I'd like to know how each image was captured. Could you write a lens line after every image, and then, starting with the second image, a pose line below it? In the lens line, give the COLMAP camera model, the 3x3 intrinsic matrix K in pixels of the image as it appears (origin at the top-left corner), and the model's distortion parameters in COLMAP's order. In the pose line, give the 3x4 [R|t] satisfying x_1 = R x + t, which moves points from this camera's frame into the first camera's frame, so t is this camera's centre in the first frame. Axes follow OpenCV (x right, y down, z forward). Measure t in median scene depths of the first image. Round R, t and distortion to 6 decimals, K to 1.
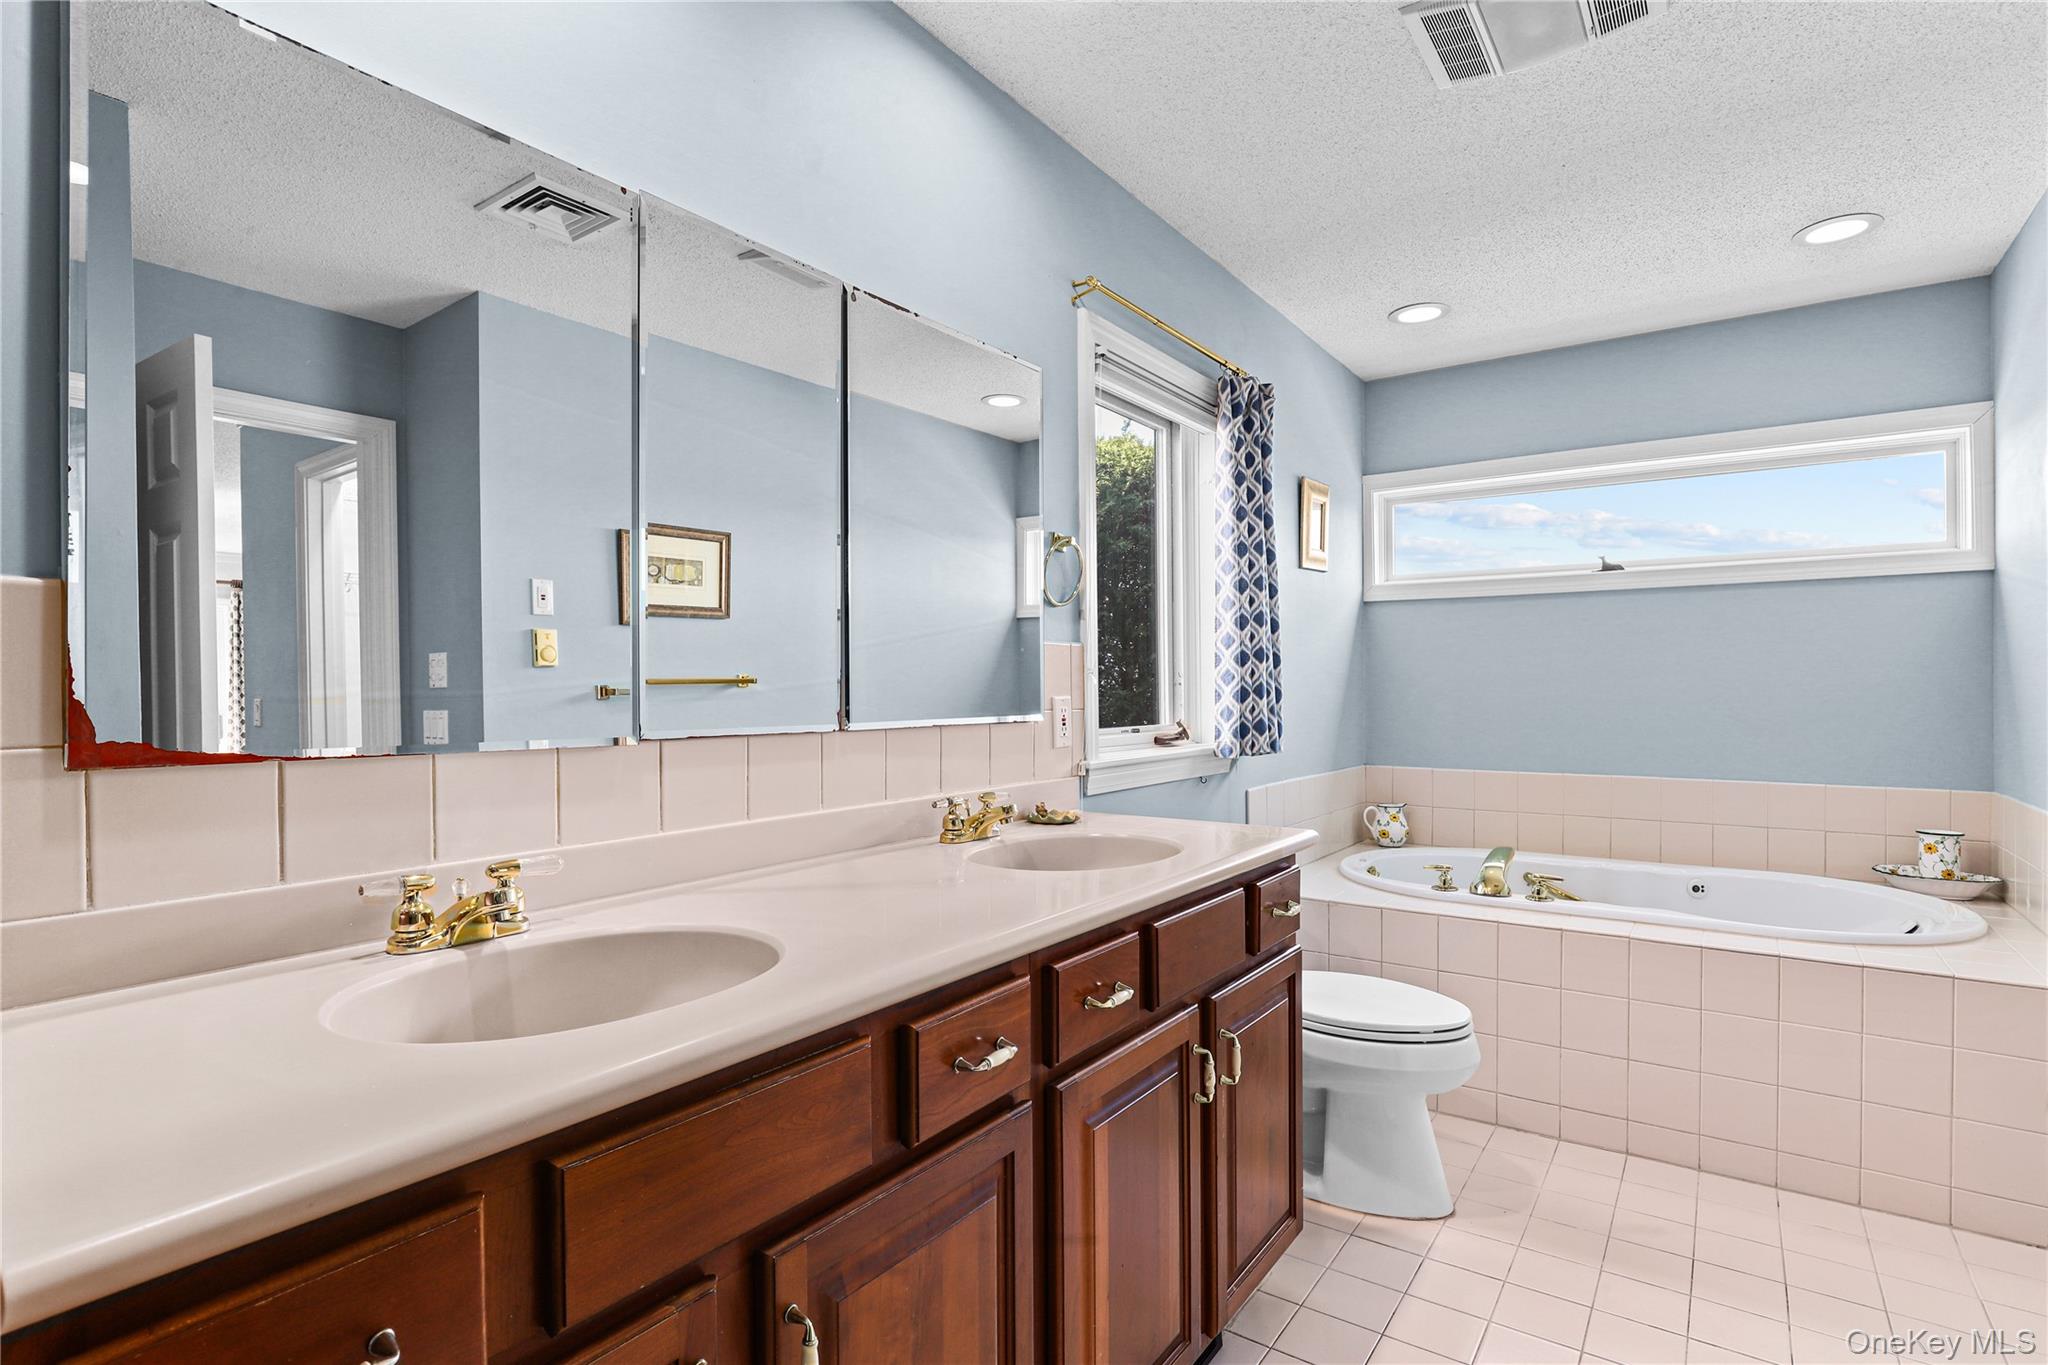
lens RADIAL K [[1010.3, 0, 983.5], [0, 1010.3, 693.5], [0, 0, 1]] dist [-0.003088, 0.000965]
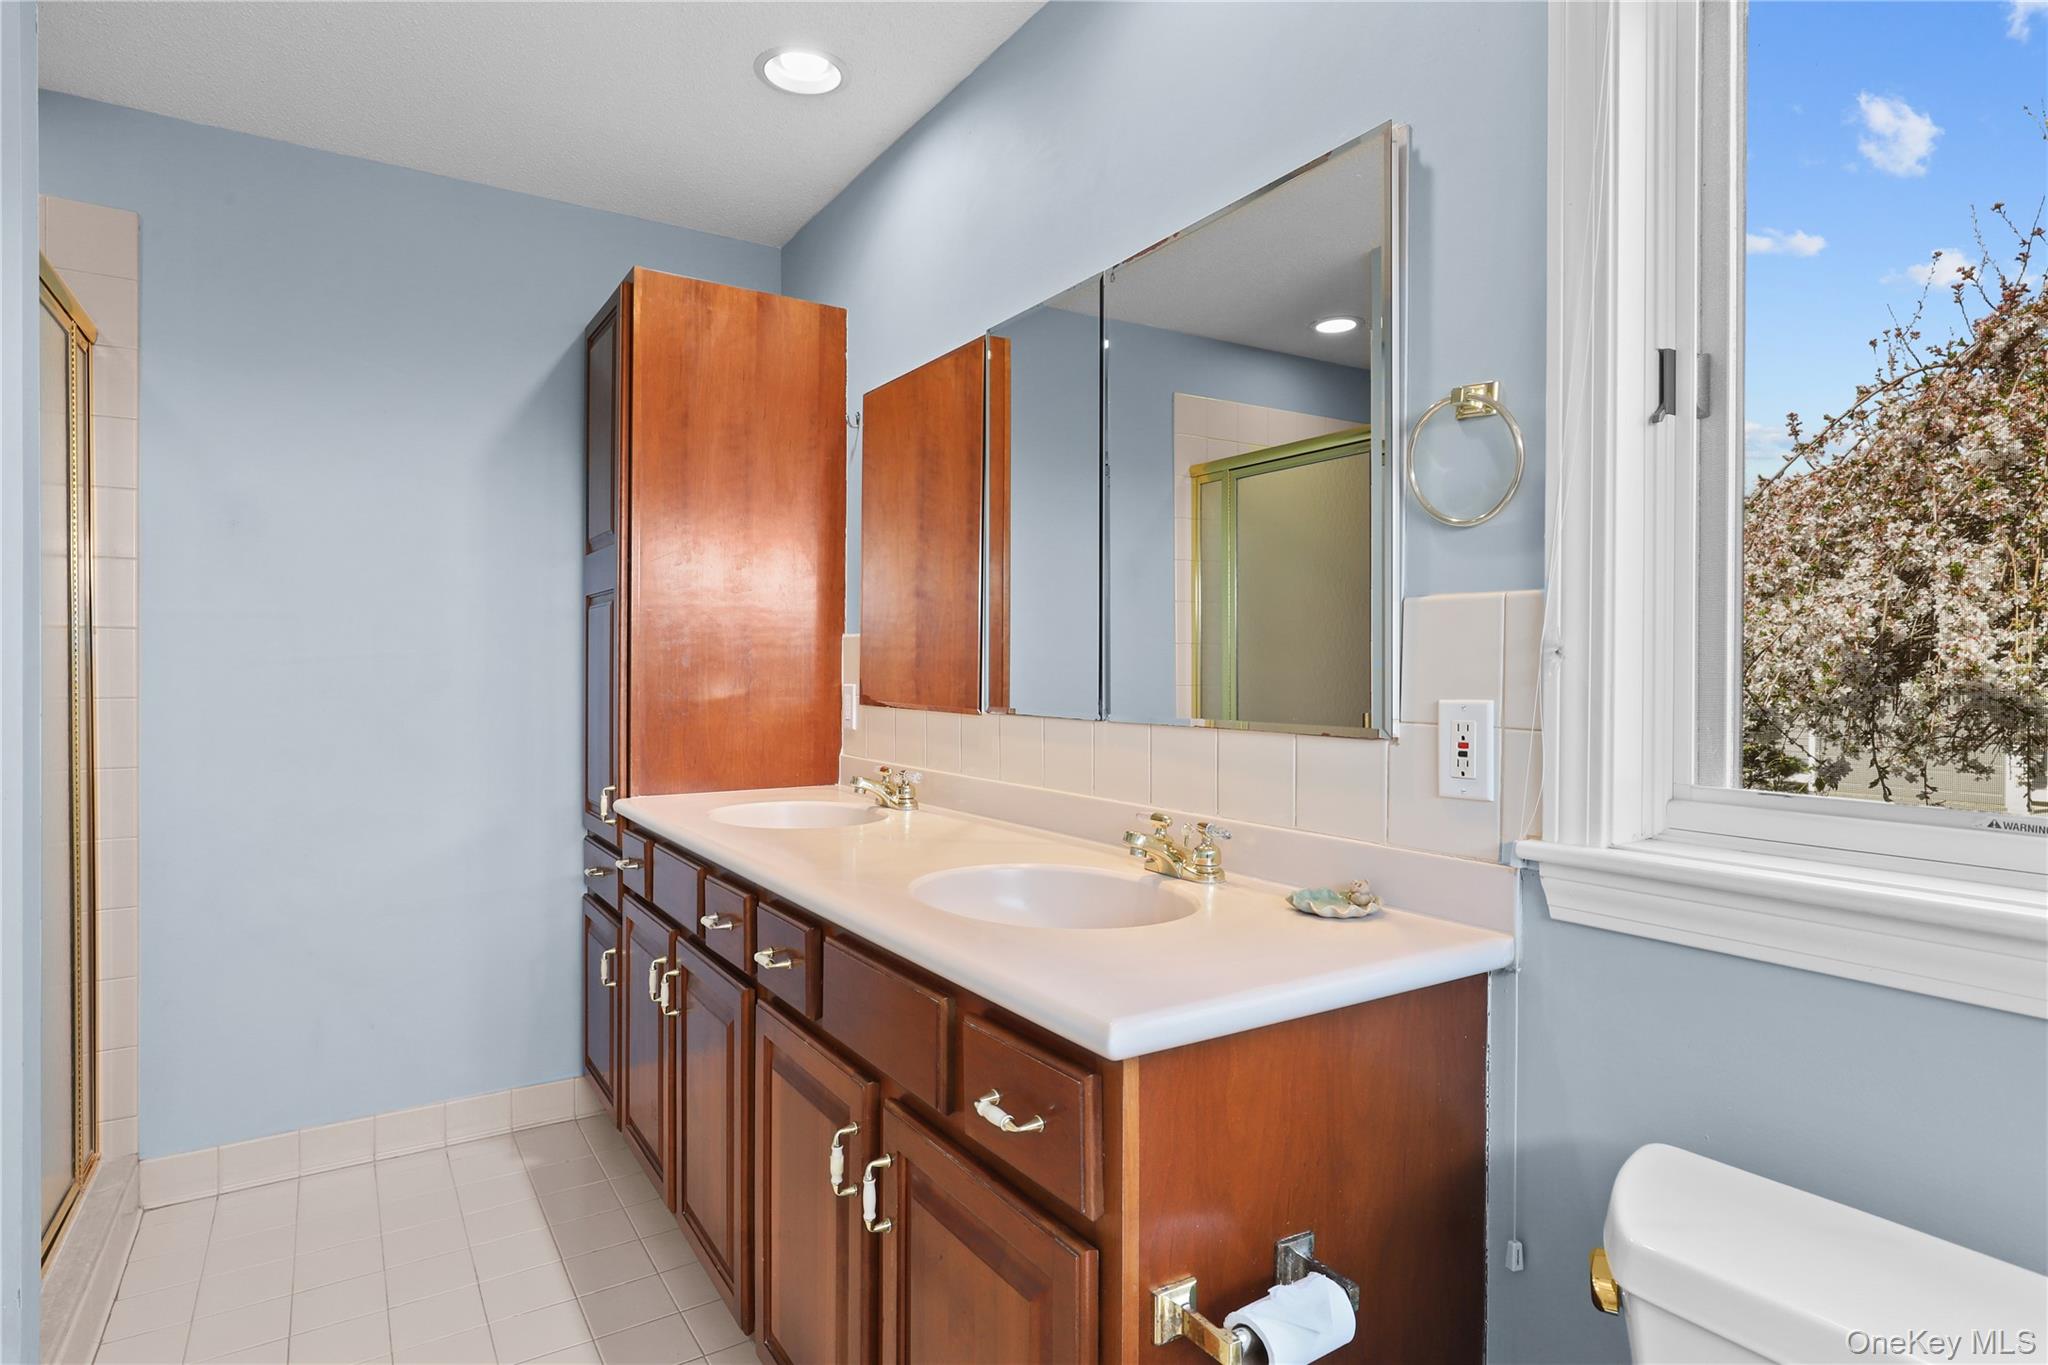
lens RADIAL K [[1101.1, 0, 1024.0], [0, 1101.1, 682.5], [0, 0, 1]] dist [-0.000015, -0.000017]
pose [[-0.365055, 0.009026, -0.930942, 0.673427], [-0.016029, 0.999744, 0.015979, -0.010504], [0.930848, 0.020756, -0.364816, 0.982984]]
